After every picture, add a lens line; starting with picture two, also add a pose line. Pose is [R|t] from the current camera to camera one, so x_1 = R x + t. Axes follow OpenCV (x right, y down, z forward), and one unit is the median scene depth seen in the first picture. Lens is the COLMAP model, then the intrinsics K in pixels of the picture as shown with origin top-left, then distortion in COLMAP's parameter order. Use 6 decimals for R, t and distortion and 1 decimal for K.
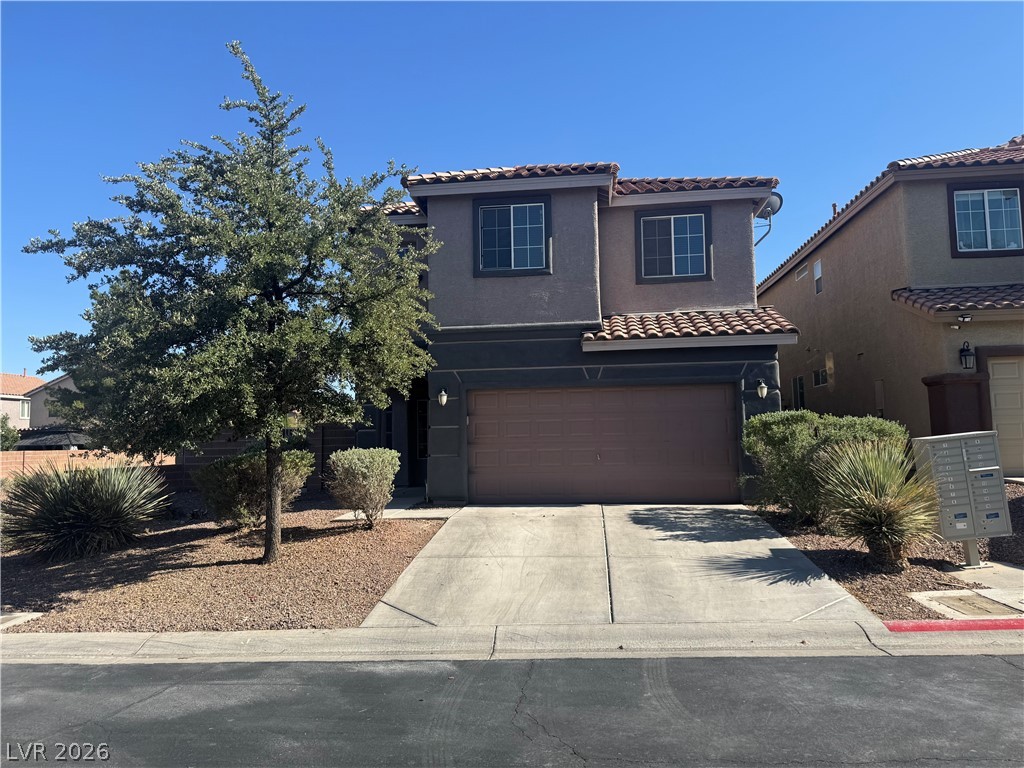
lens RADIAL K [[712.1, 0, 513.0], [0, 712.1, 379.6], [0, 0, 1]] dist [0.043643, -0.054264]
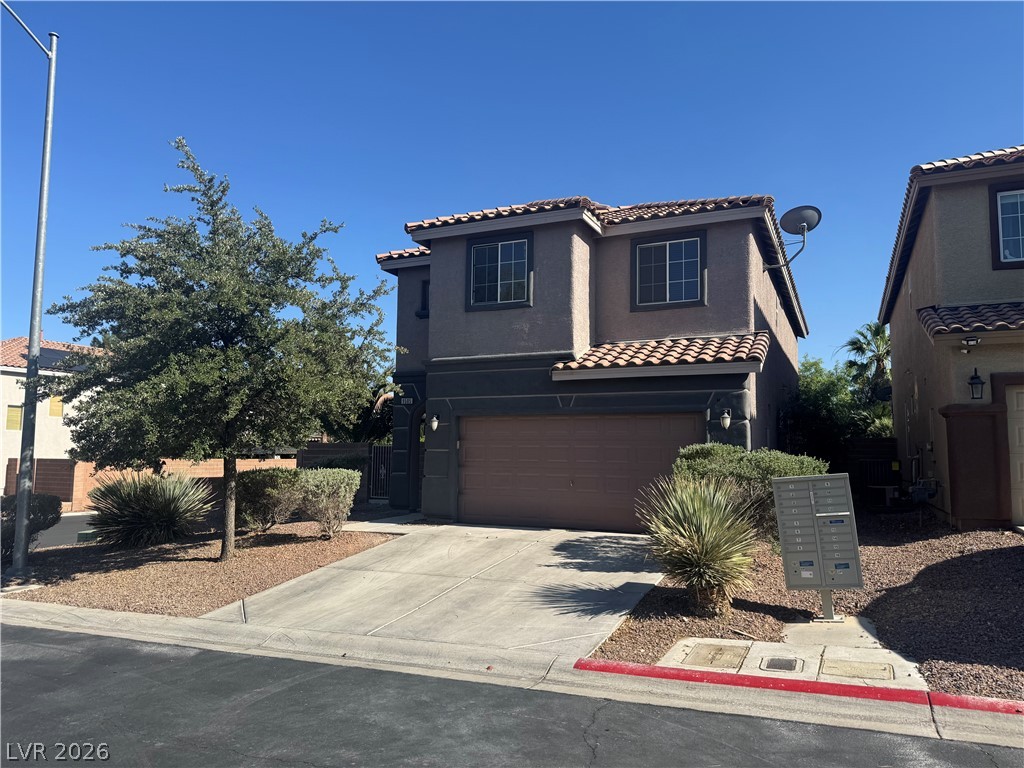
lens RADIAL K [[712.1, 0, 518.6], [0, 712.1, 387.3], [0, 0, 1]] dist [0.043643, -0.054264]
pose [[0.952128, -0.001759, -0.305693, 0.371317], [-0.002168, 0.999919, -0.012507, -0.017234], [0.305691, 0.012571, 0.952048, 0.000806]]
